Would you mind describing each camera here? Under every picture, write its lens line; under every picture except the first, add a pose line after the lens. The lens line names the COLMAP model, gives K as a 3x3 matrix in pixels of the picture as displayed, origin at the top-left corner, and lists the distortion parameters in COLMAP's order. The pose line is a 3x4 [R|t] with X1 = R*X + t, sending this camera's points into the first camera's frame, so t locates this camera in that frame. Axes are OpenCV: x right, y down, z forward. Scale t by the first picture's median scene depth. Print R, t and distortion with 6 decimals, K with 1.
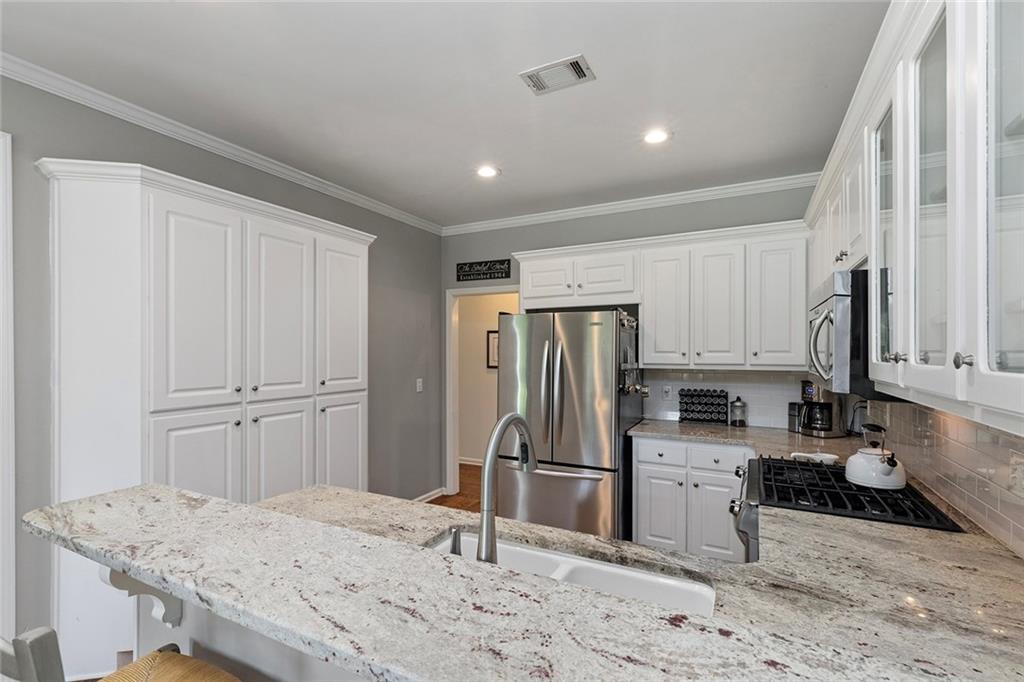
lens RADIAL K [[458.8, 0, 515.3], [0, 458.8, 351.8], [0, 0, 1]] dist [0.004021, 0.000241]
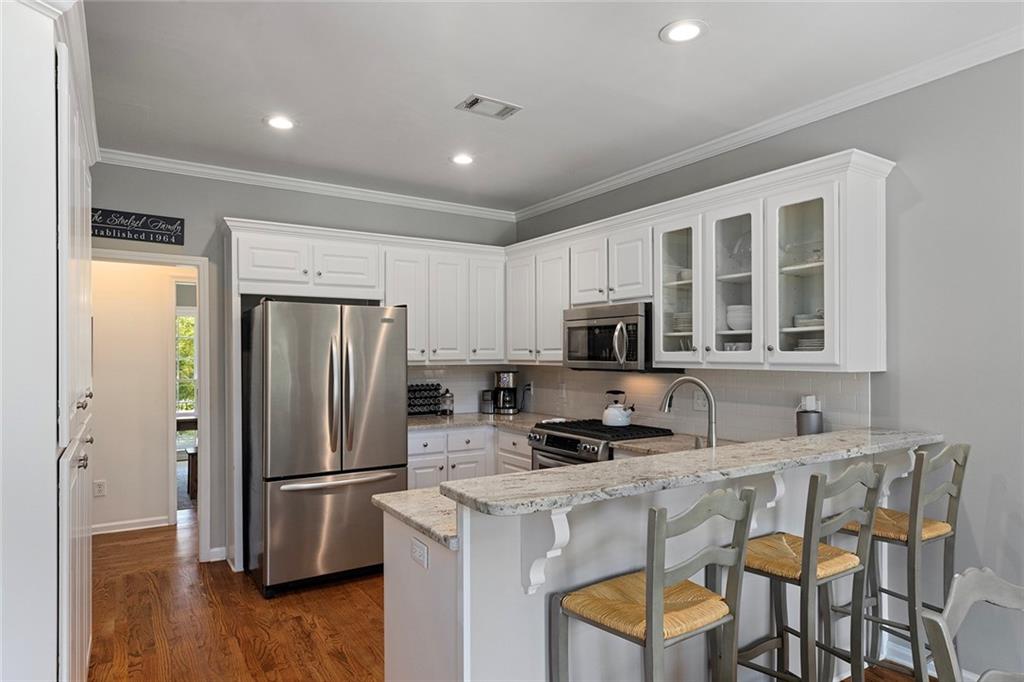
lens RADIAL K [[603.0, 0, 516.4], [0, 603.0, 352.3], [0, 0, 1]] dist [0.005469, 0.000895]
pose [[0.492026, -0.000472, 0.870581, -0.736887], [0.002019, 0.999998, -0.000599, 0.008418], [-0.870578, 0.002052, 0.492025, 0.114002]]
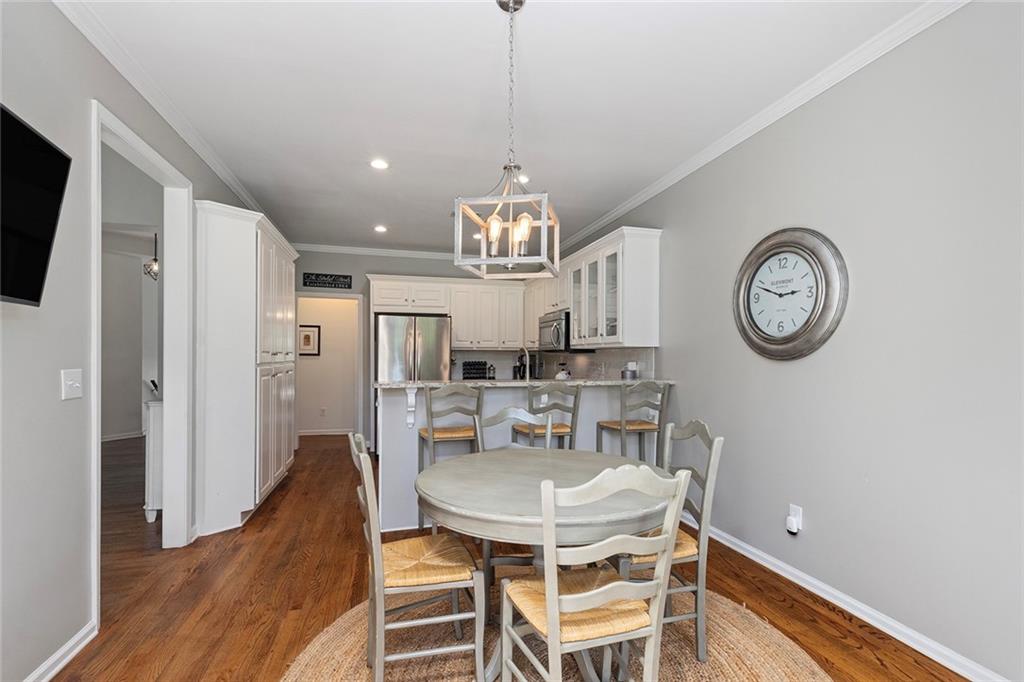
lens RADIAL K [[458.8, 0, 515.3], [0, 458.8, 351.8], [0, 0, 1]] dist [0.004021, 0.000241]
pose [[0.730548, 0.008891, 0.682804, -0.791866], [-0.004113, 0.999954, -0.008620, 0.059813], [-0.682849, 0.003489, 0.730551, -0.514631]]
